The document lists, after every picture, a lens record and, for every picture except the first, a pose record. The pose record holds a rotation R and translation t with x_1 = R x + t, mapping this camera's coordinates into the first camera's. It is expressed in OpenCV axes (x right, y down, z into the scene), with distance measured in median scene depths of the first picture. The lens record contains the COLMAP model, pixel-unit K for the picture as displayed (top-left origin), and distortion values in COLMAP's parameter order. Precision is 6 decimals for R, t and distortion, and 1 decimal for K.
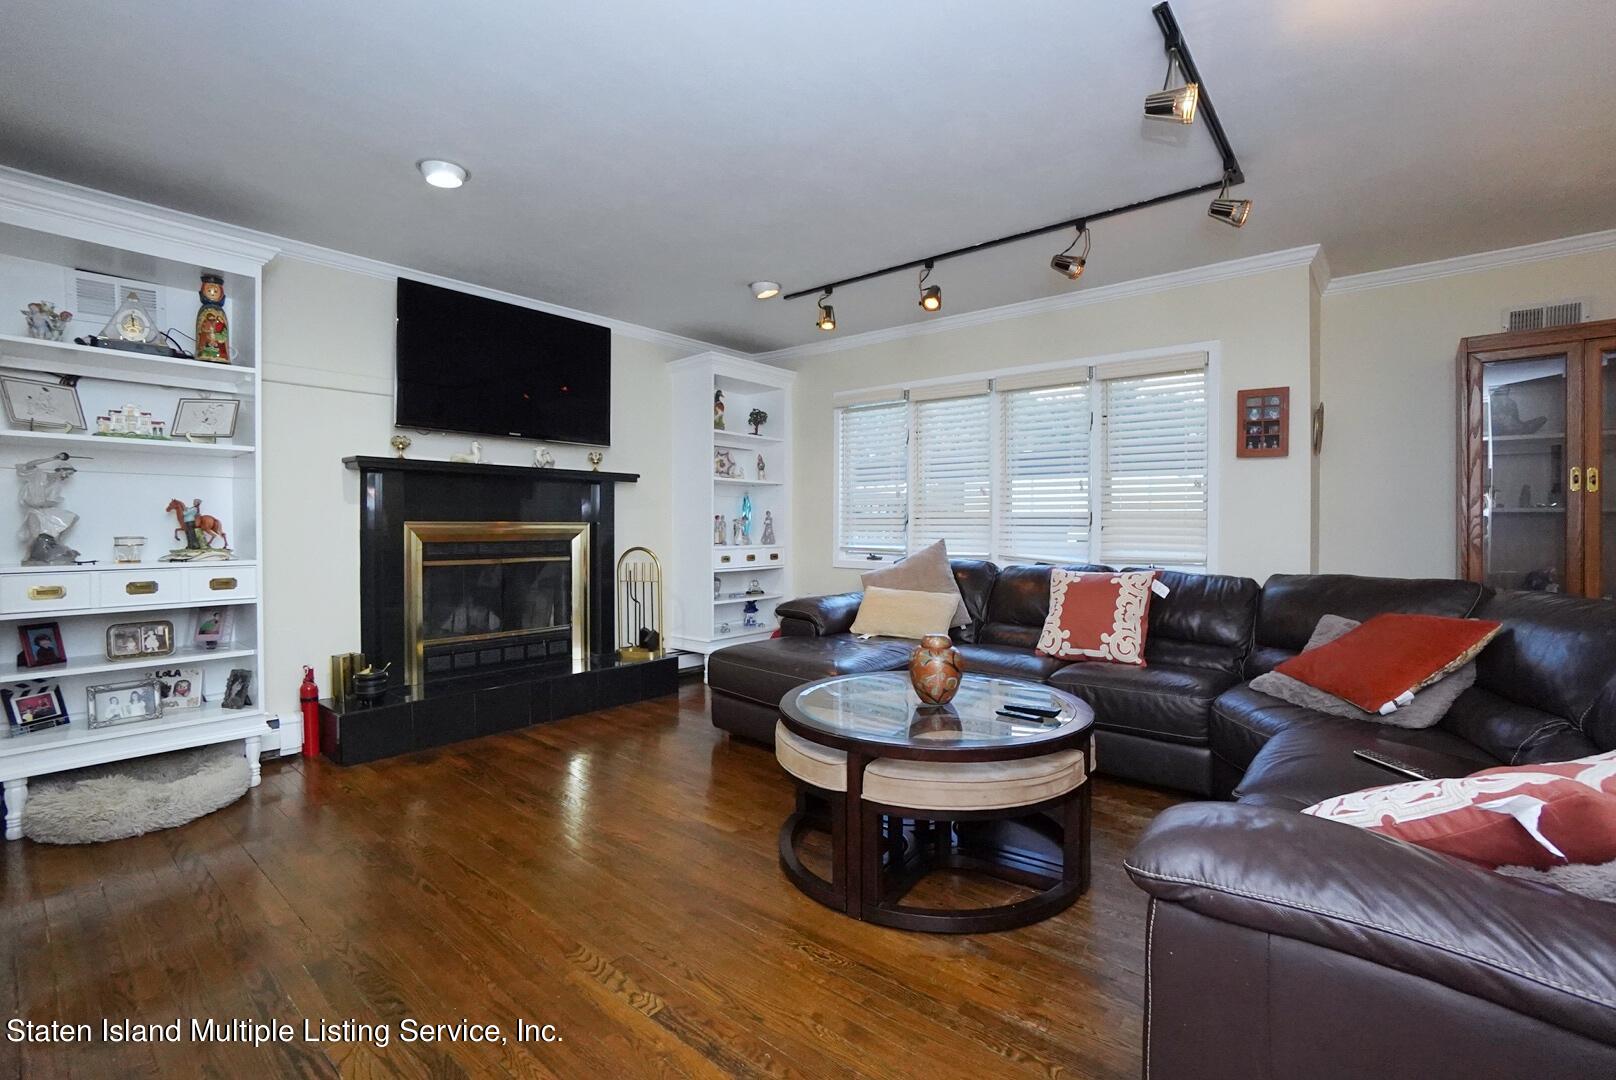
lens RADIAL K [[712.4, 0, 804.4], [0, 712.4, 533.5], [0, 0, 1]] dist [-0.054903, 0.017217]
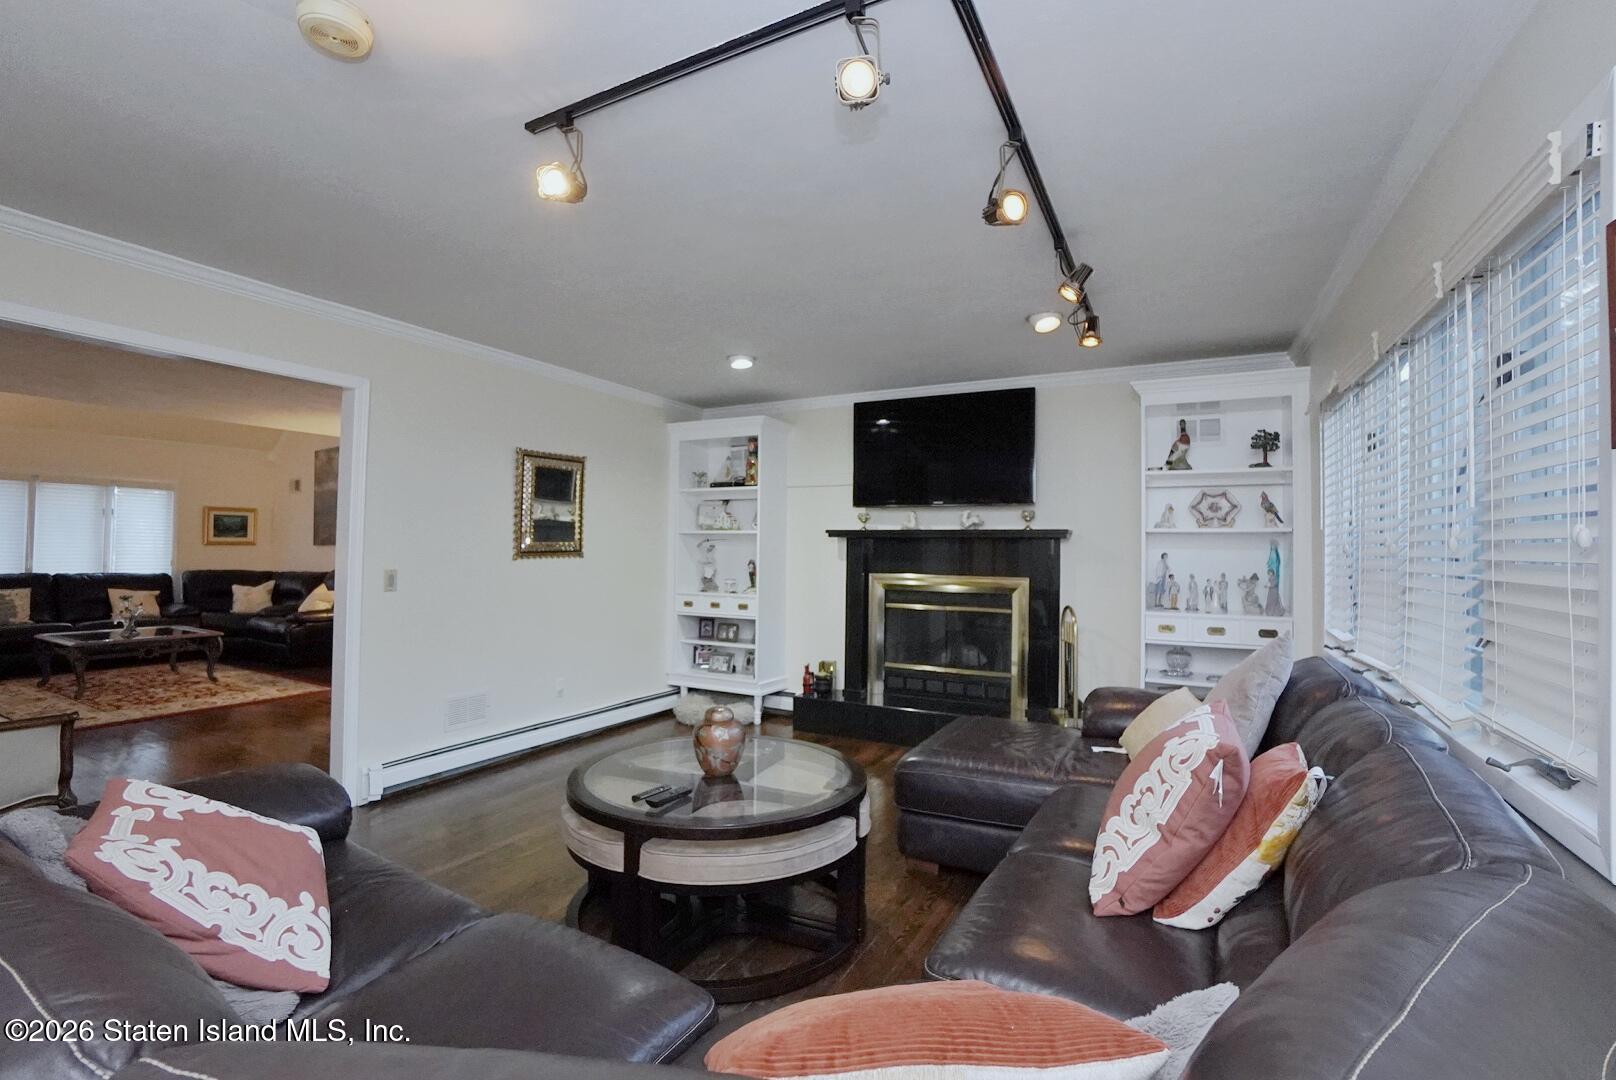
lens RADIAL K [[712.4, 0, 818.9], [0, 712.4, 541.8], [0, 0, 1]] dist [-0.054903, 0.017217]
pose [[0.224737, -0.010796, -0.974360, 0.839651], [-0.023922, 0.999576, -0.016593, -0.058330], [0.974126, 0.027037, 0.224384, 0.620509]]
